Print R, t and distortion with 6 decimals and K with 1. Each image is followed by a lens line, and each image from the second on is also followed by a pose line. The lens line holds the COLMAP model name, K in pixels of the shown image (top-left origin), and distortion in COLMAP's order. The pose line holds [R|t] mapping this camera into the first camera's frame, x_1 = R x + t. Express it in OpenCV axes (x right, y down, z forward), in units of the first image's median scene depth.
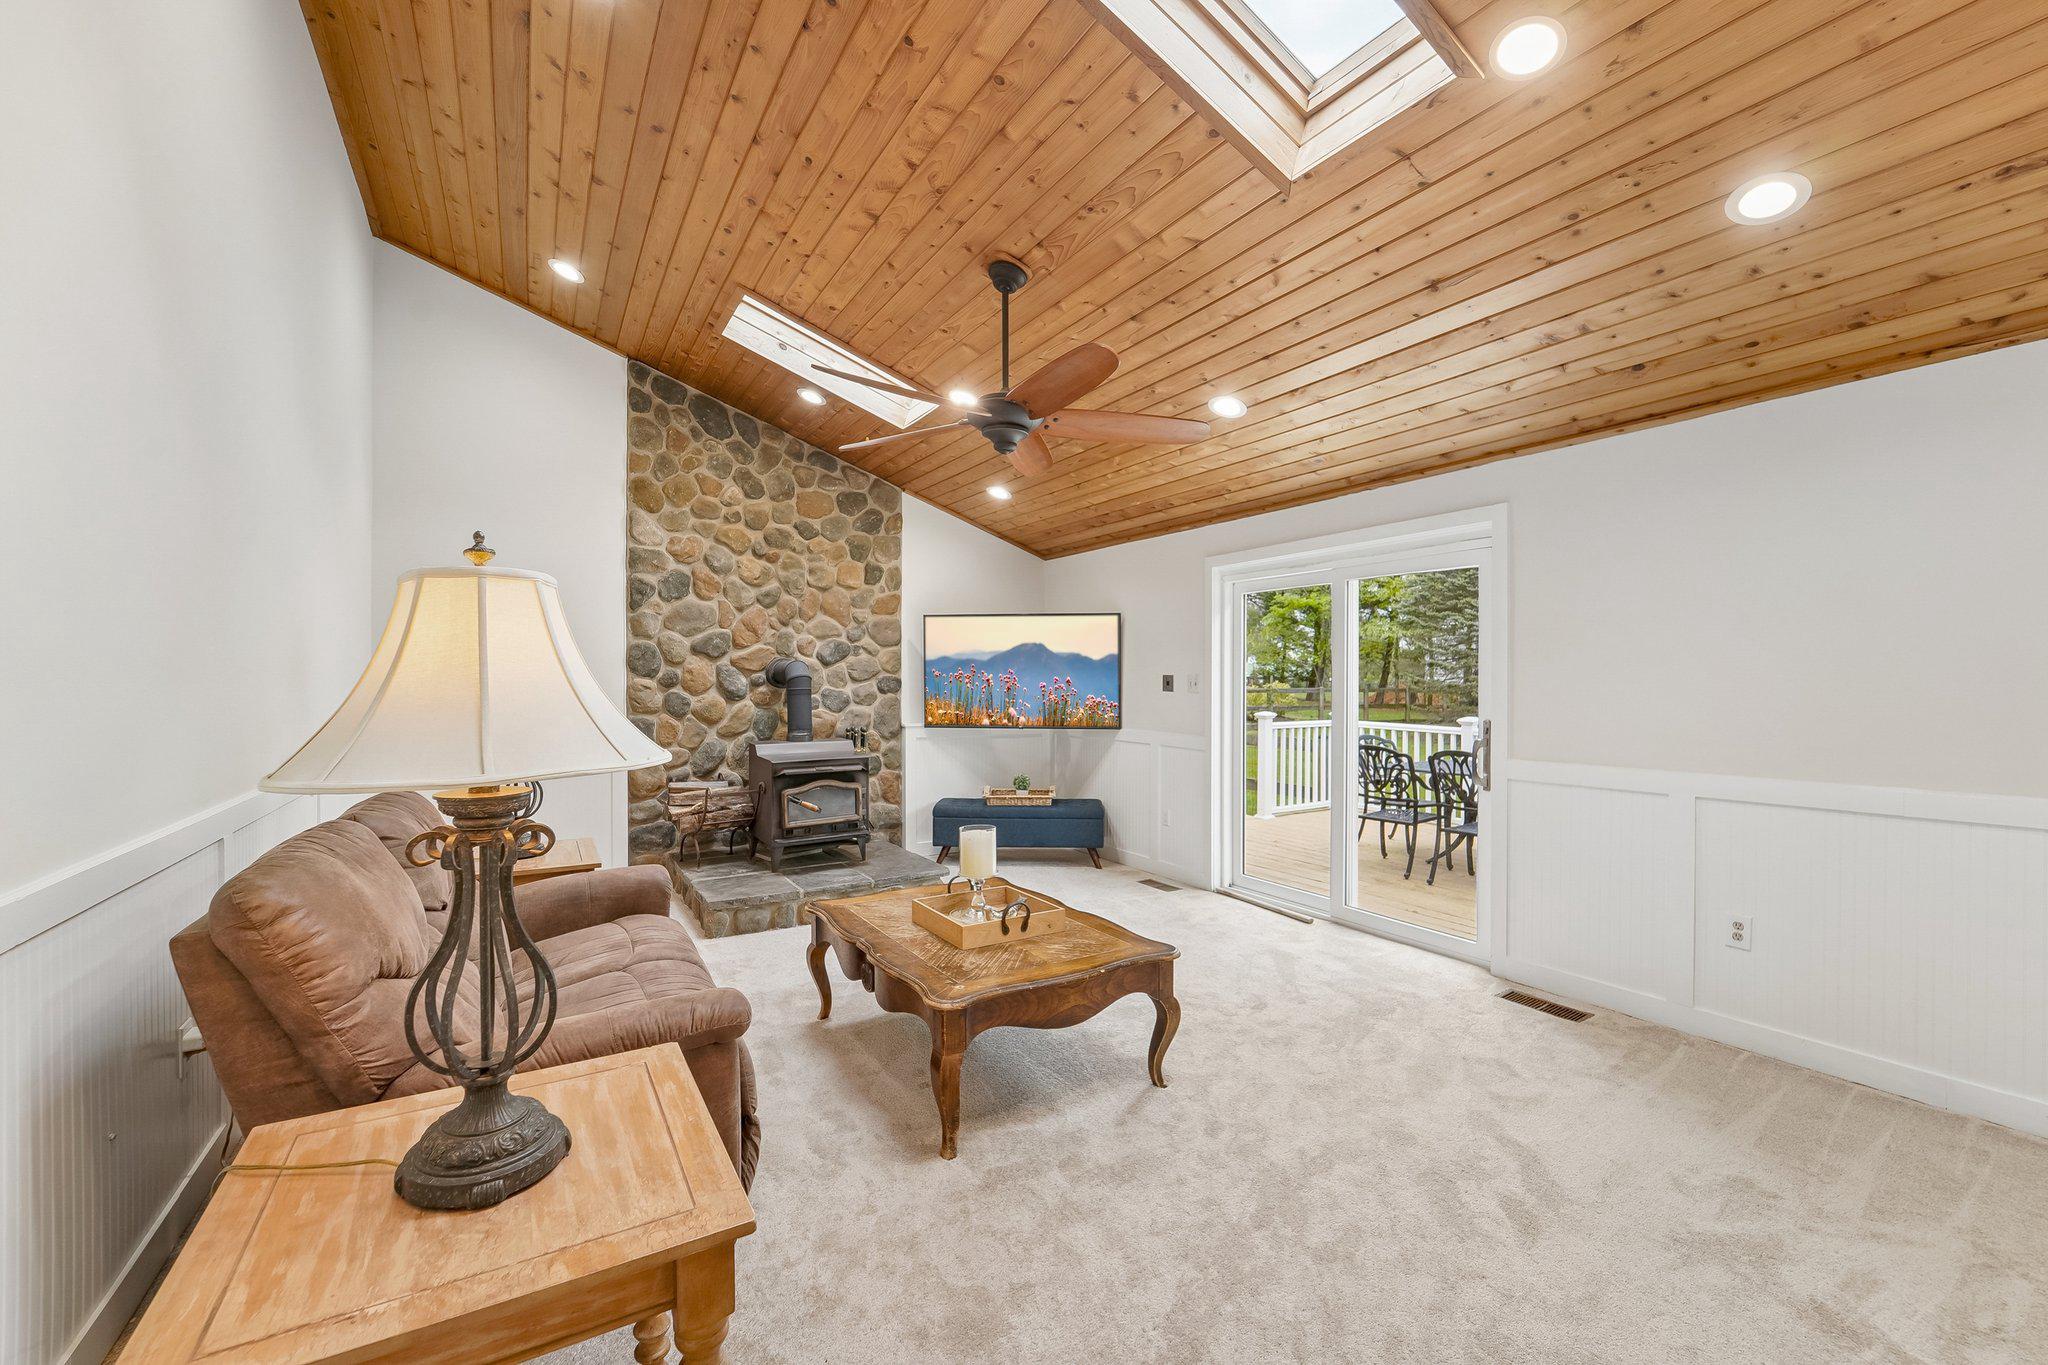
lens RADIAL K [[840.3, 0, 1023.2], [0, 840.3, 680.3], [0, 0, 1]] dist [-0.001521, -0.000200]
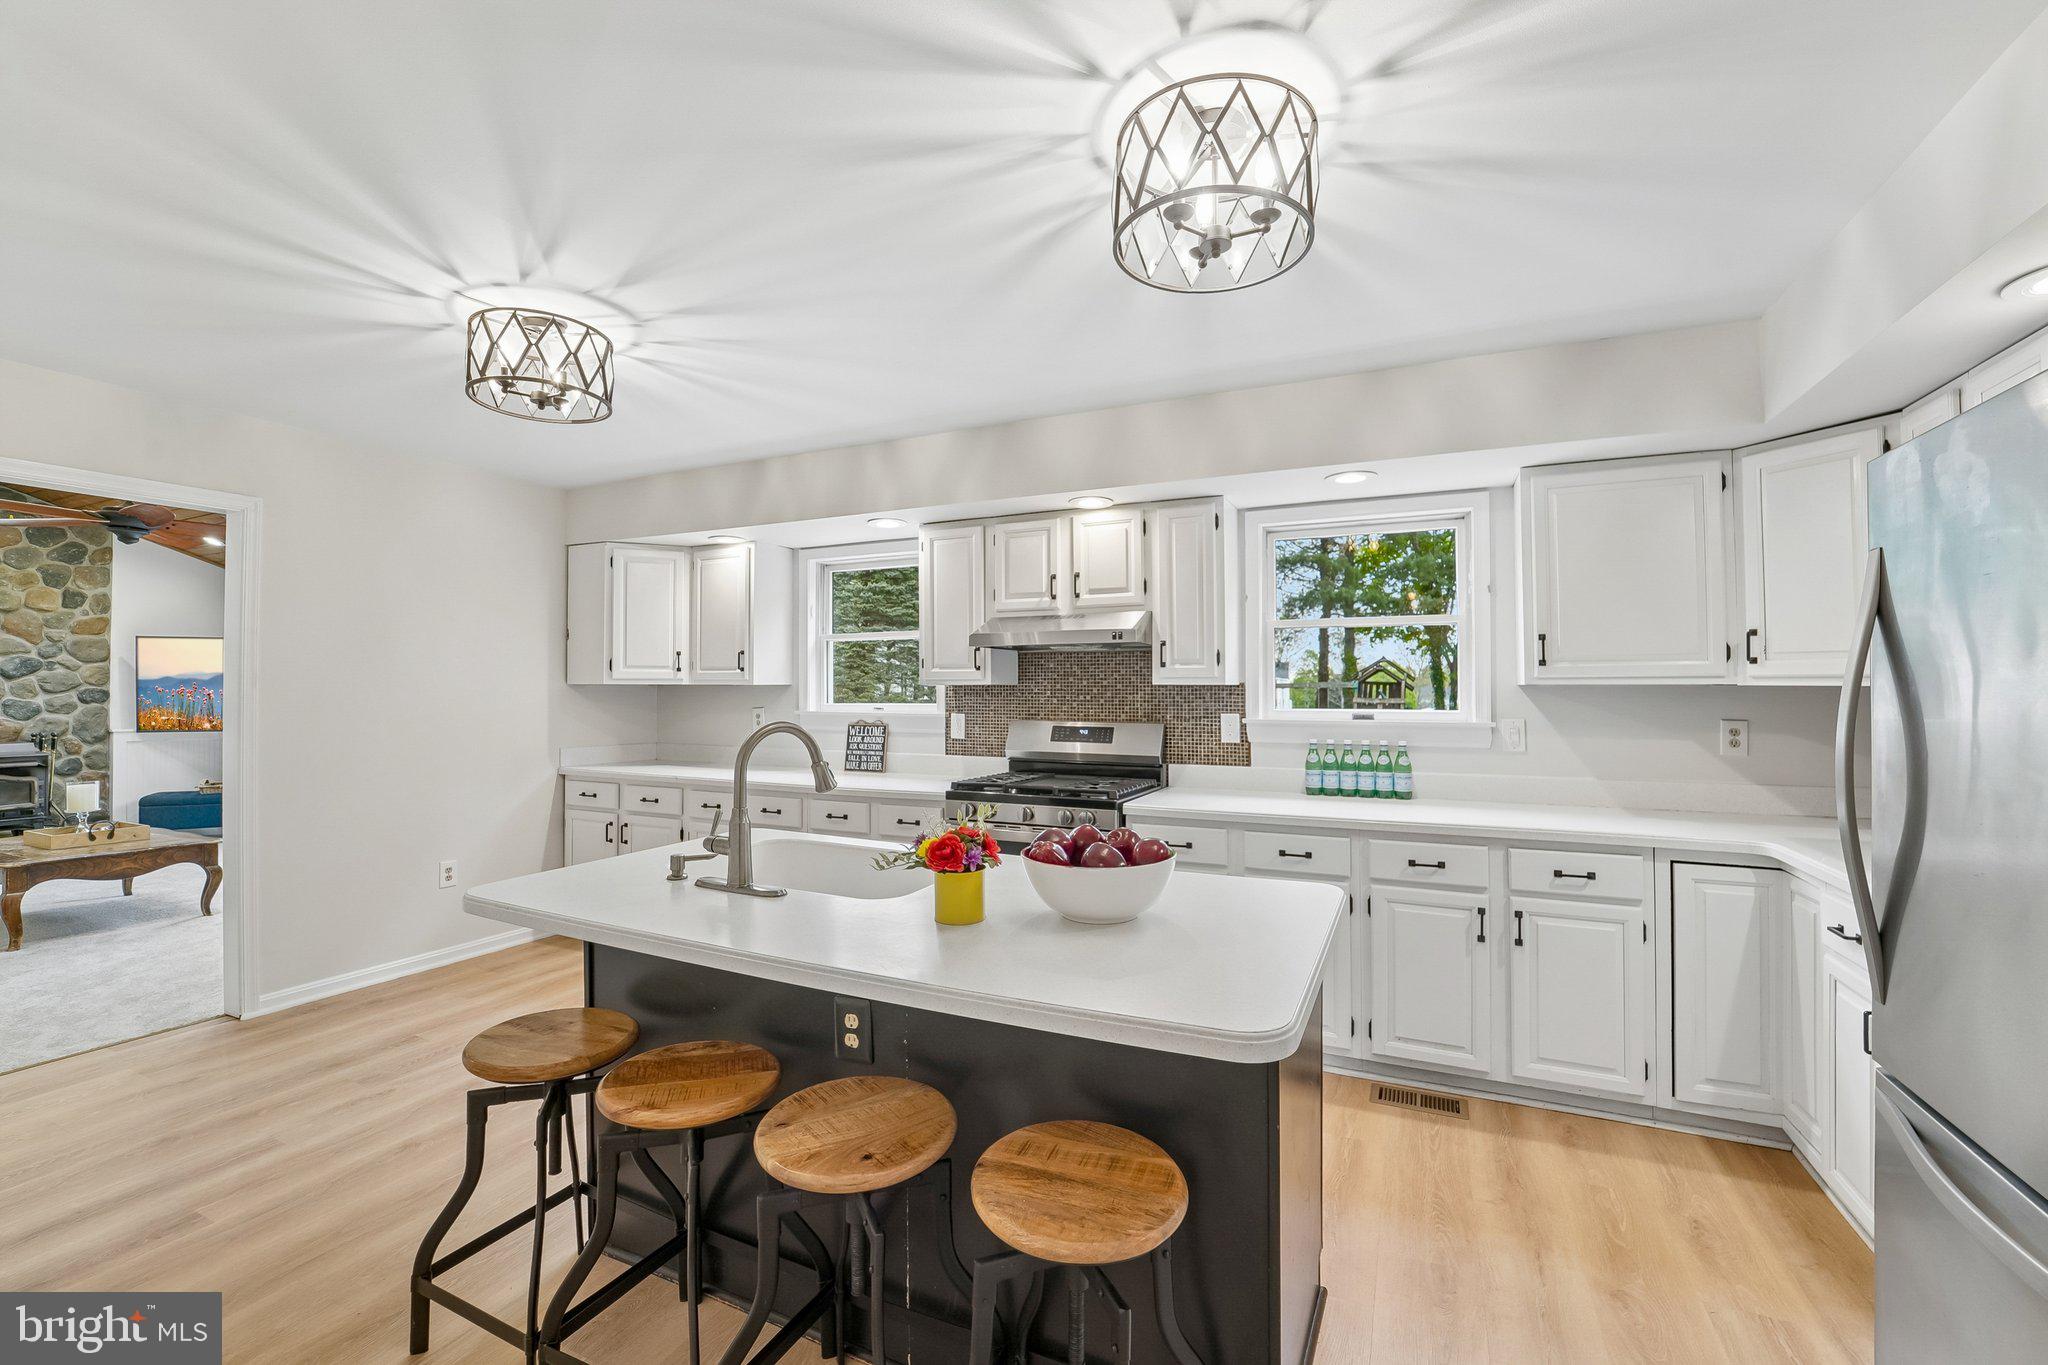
lens RADIAL K [[840.3, 0, 1017.9], [0, 840.3, 682.6], [0, 0, 1]] dist [-0.001521, -0.000200]
pose [[0.843164, 0.006497, 0.537618, 0.304938], [0.000114, 0.999925, -0.012261, 0.001716], [-0.537657, 0.010400, 0.843100, -0.680731]]
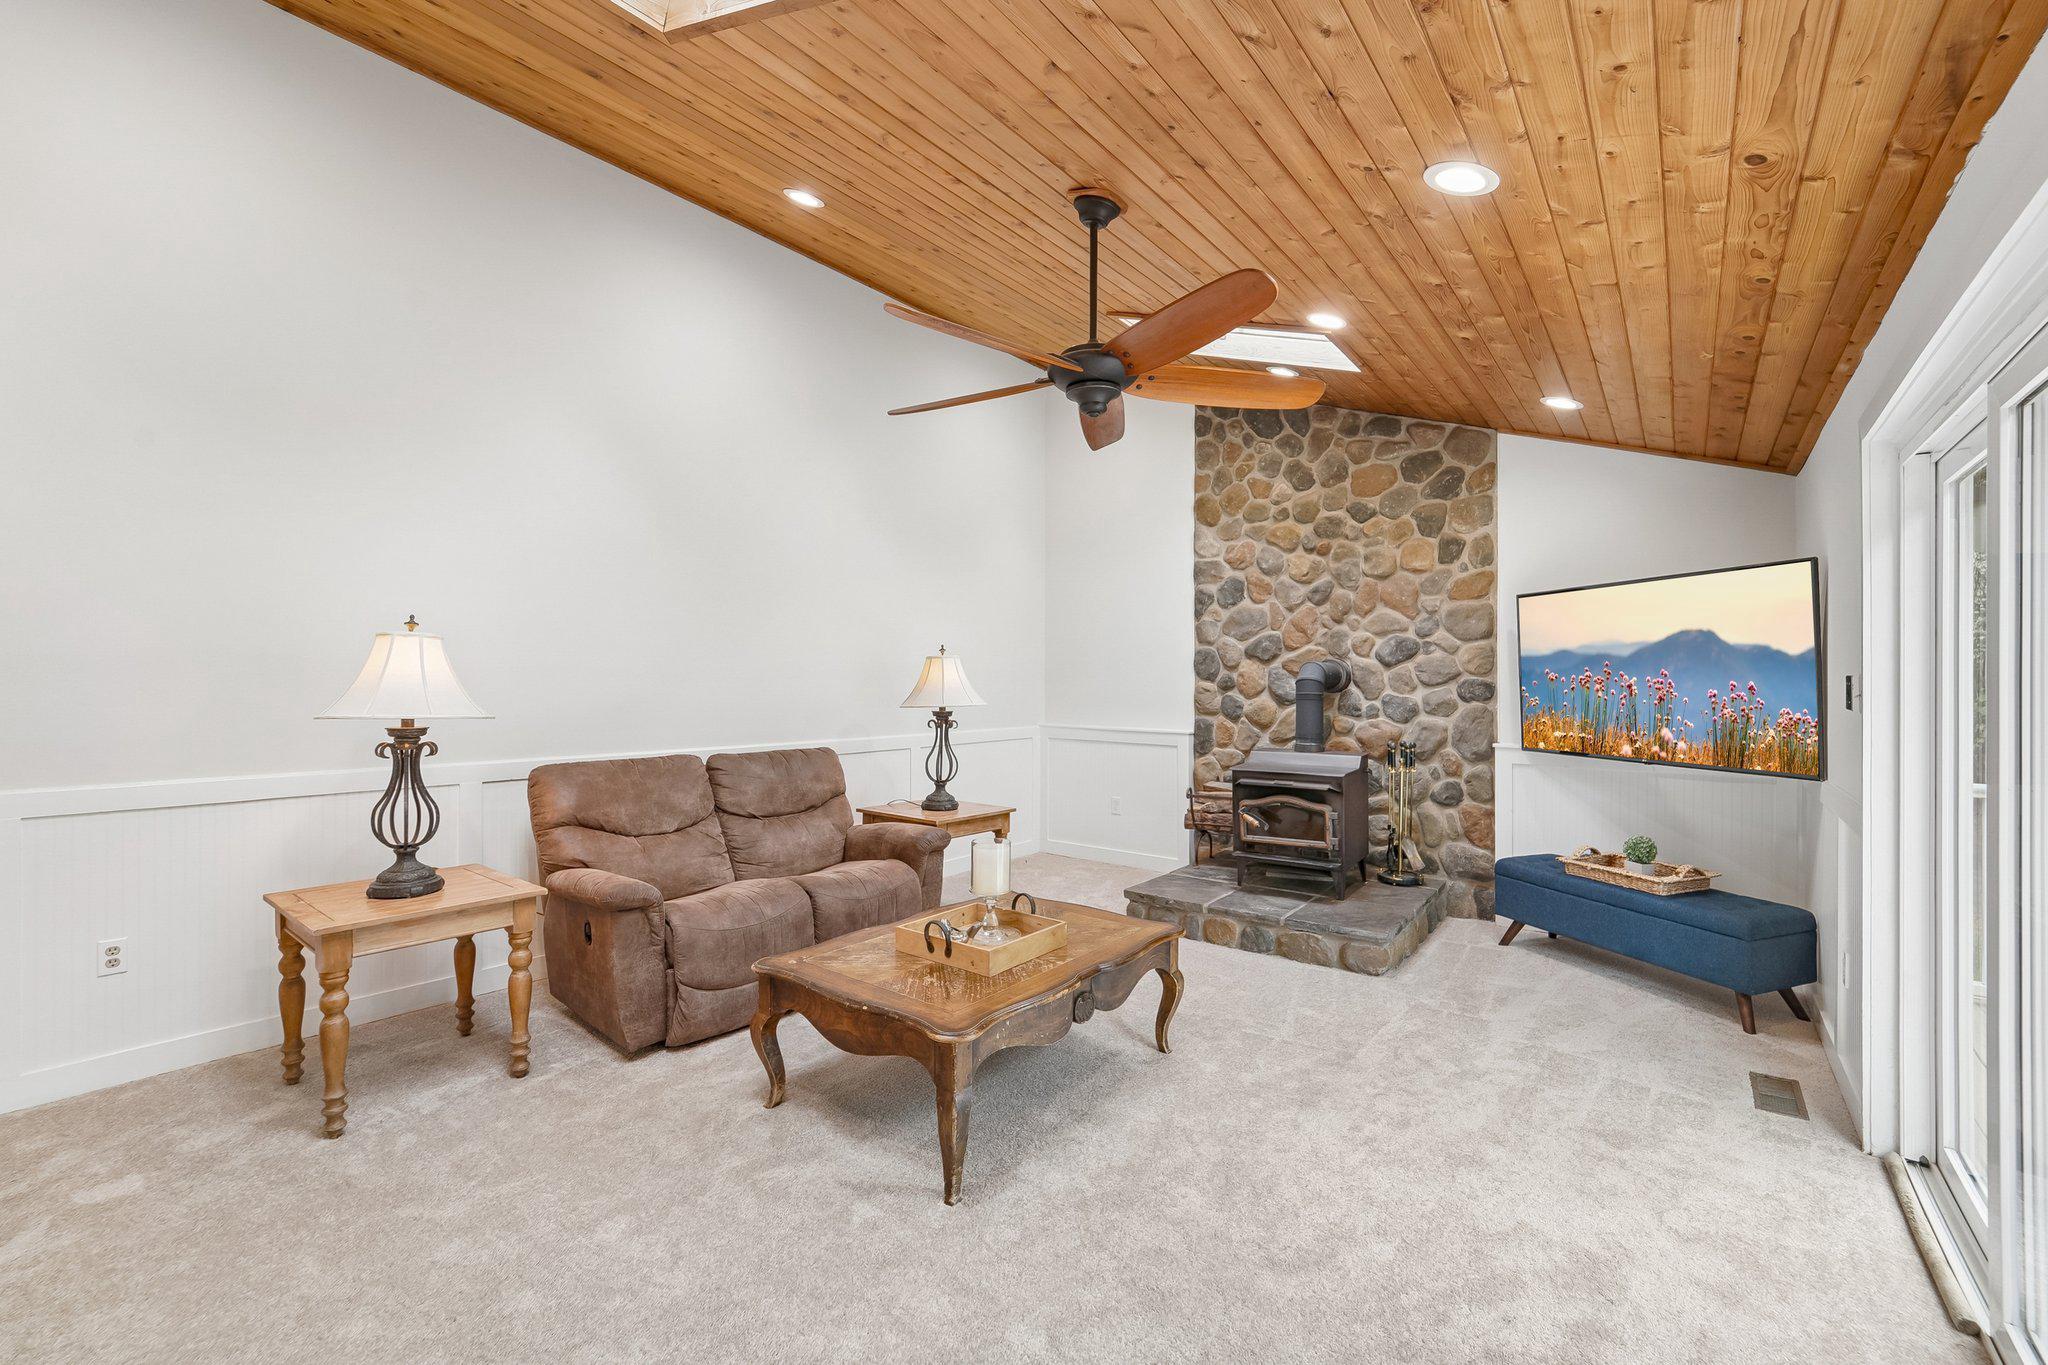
lens RADIAL K [[840.3, 0, 1023.1], [0, 840.3, 673.4], [0, 0, 1]] dist [-0.001521, -0.000200]
pose [[0.358310, -0.008096, -0.933568, 0.426831], [-0.004305, 0.999937, -0.010324, -0.000803], [0.933593, 0.007718, 0.358253, 0.360747]]
